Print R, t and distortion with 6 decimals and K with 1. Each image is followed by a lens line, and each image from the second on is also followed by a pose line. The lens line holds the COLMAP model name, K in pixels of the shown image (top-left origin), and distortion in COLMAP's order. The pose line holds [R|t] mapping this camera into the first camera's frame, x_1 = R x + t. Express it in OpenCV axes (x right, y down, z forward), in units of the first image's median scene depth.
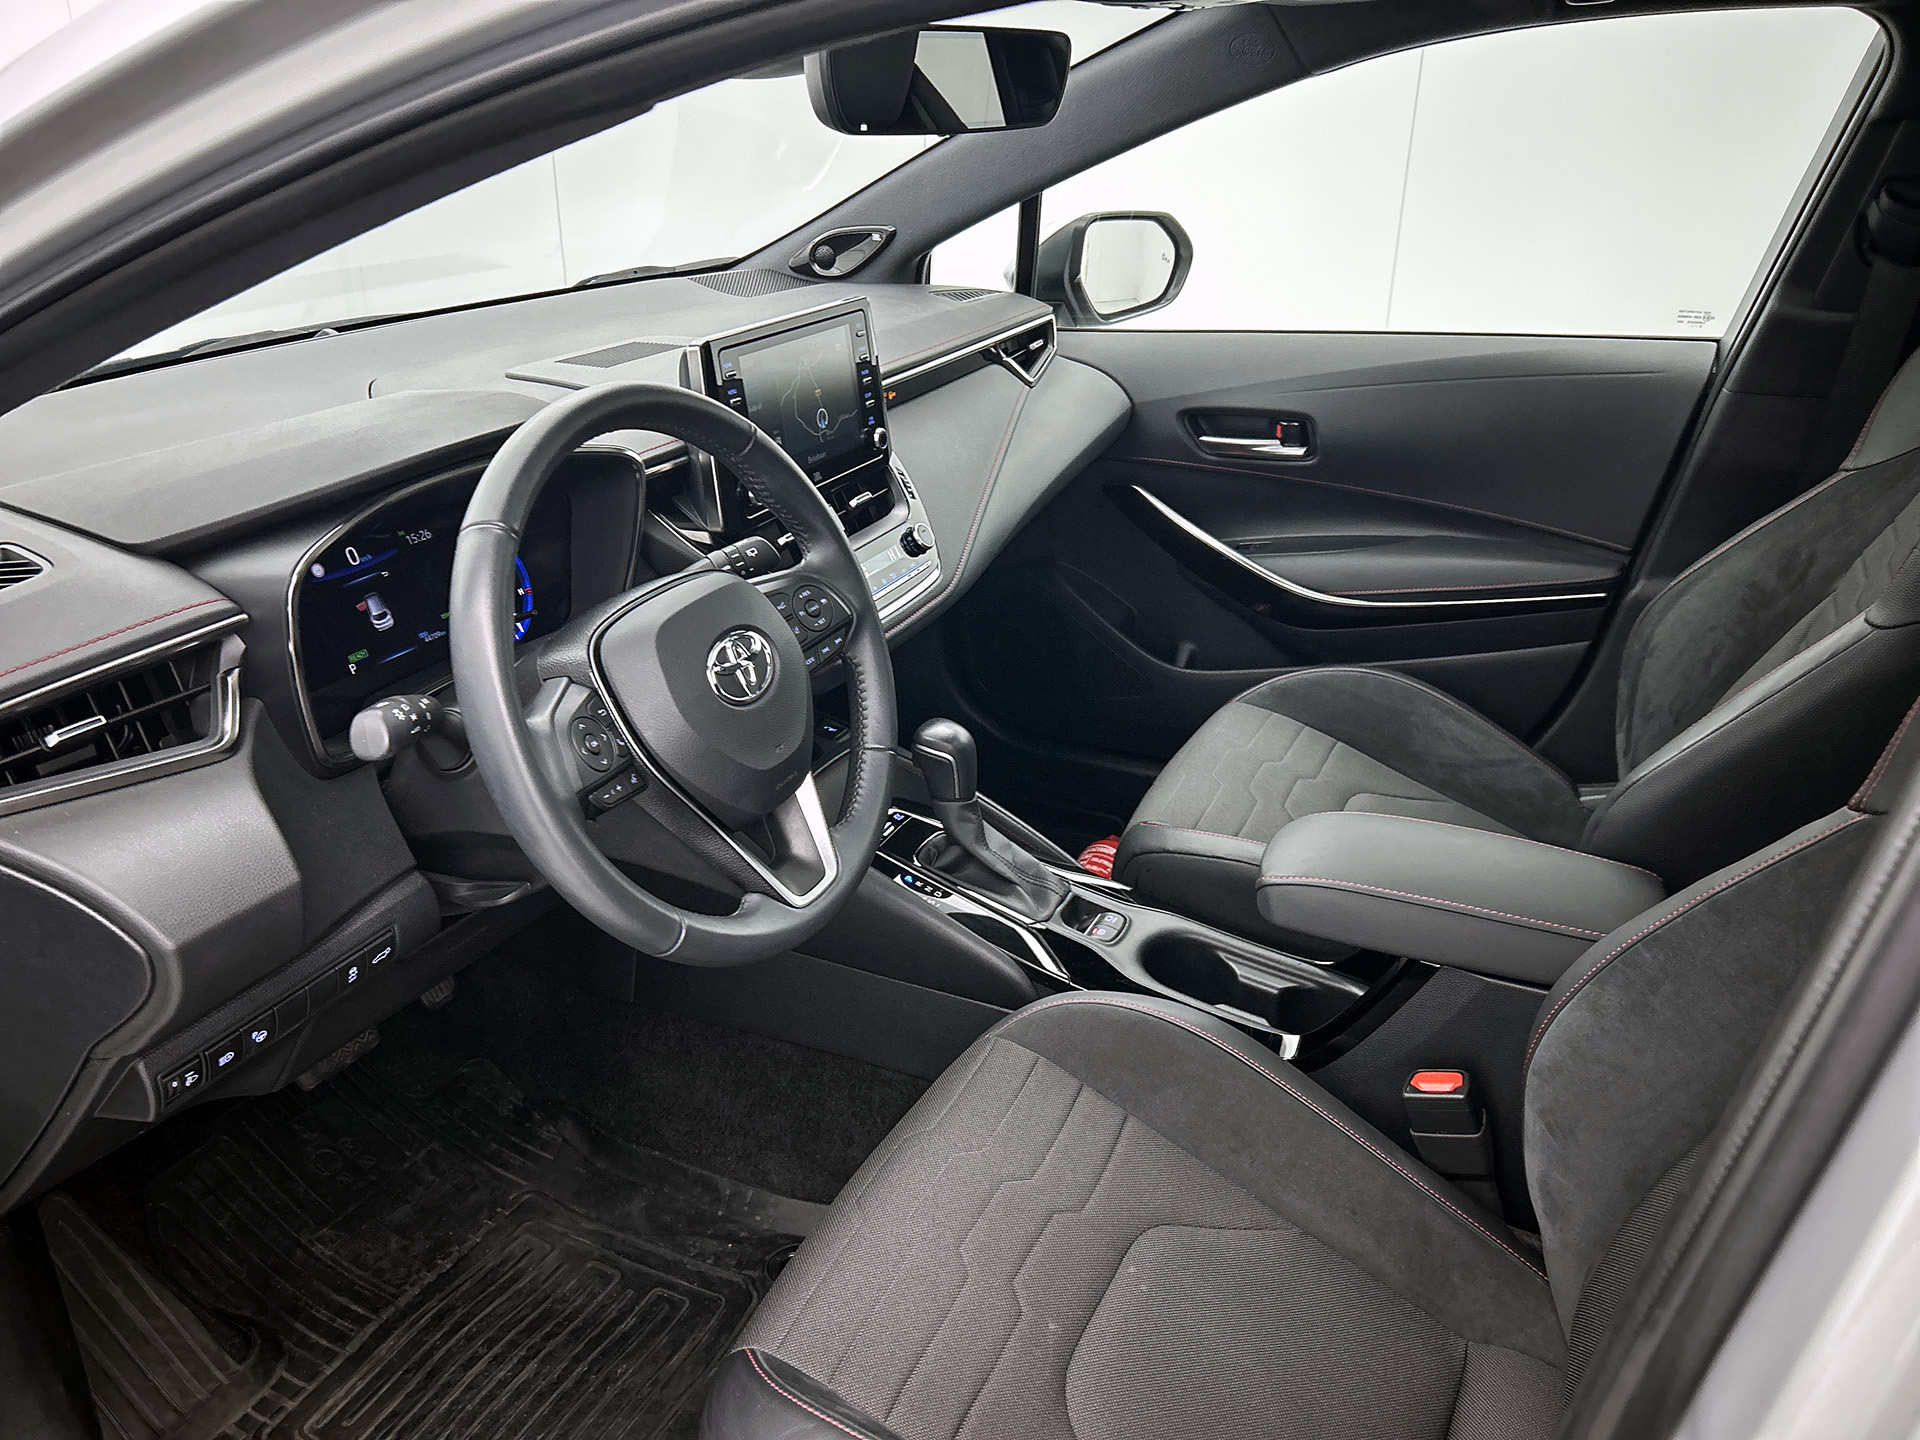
lens RADIAL K [[1424.5, 0, 949.7], [0, 1424.5, 713.1], [0, 0, 1]] dist [0.004009, -0.023760]
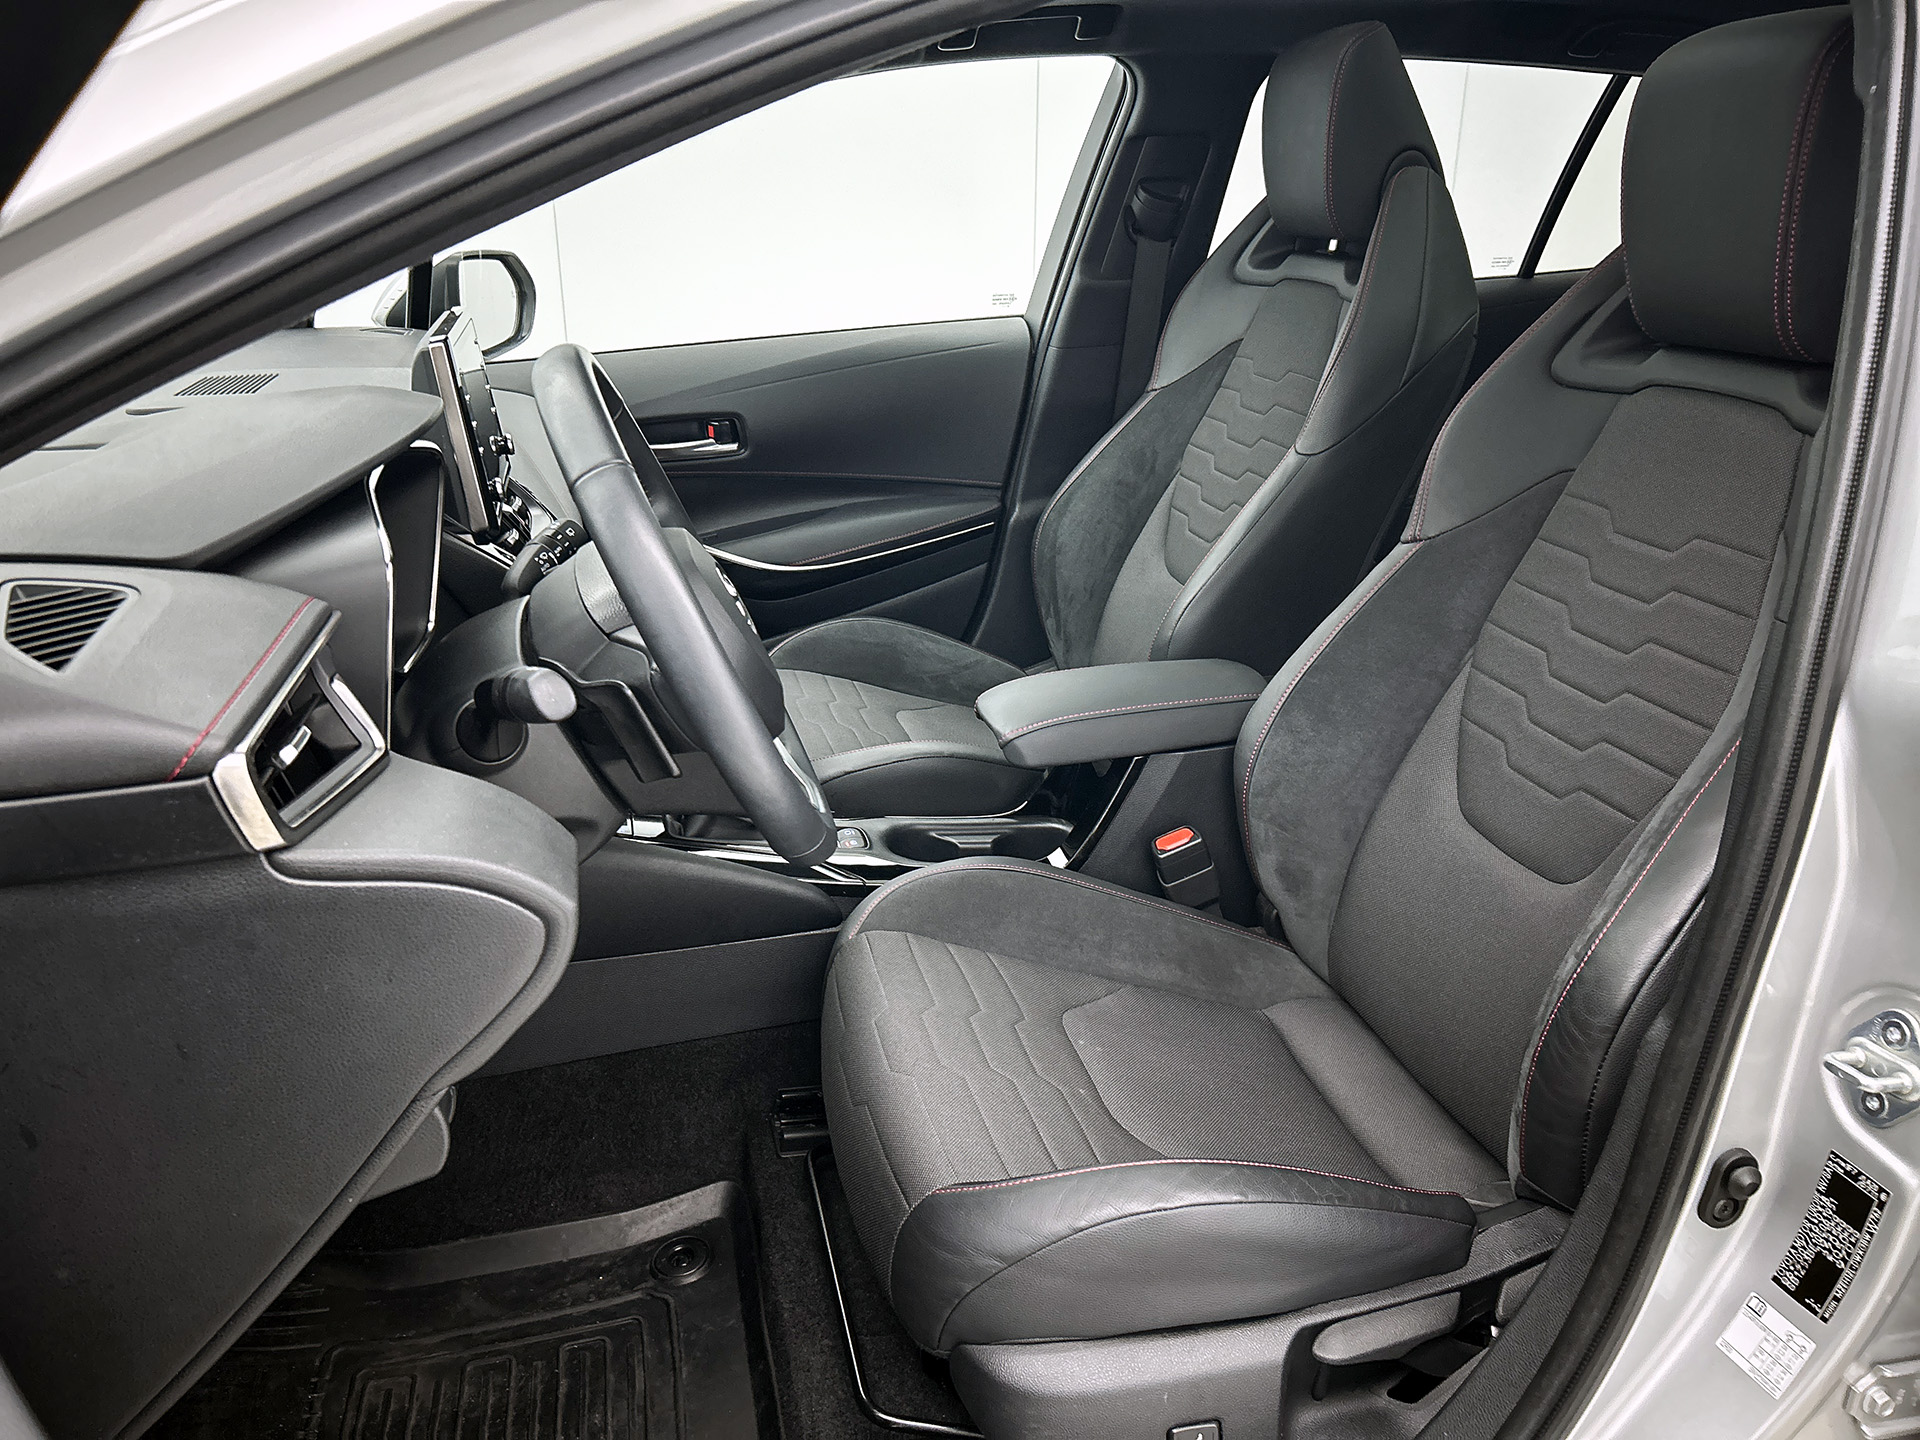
lens RADIAL K [[1424.5, 0, 946.4], [0, 1424.5, 731.0], [0, 0, 1]] dist [0.004009, -0.023760]
pose [[0.769186, -0.238900, 0.592688, -0.433156], [0.268425, 0.962486, 0.039598, 0.040381], [-0.579914, 0.128634, 0.804458, 0.040916]]
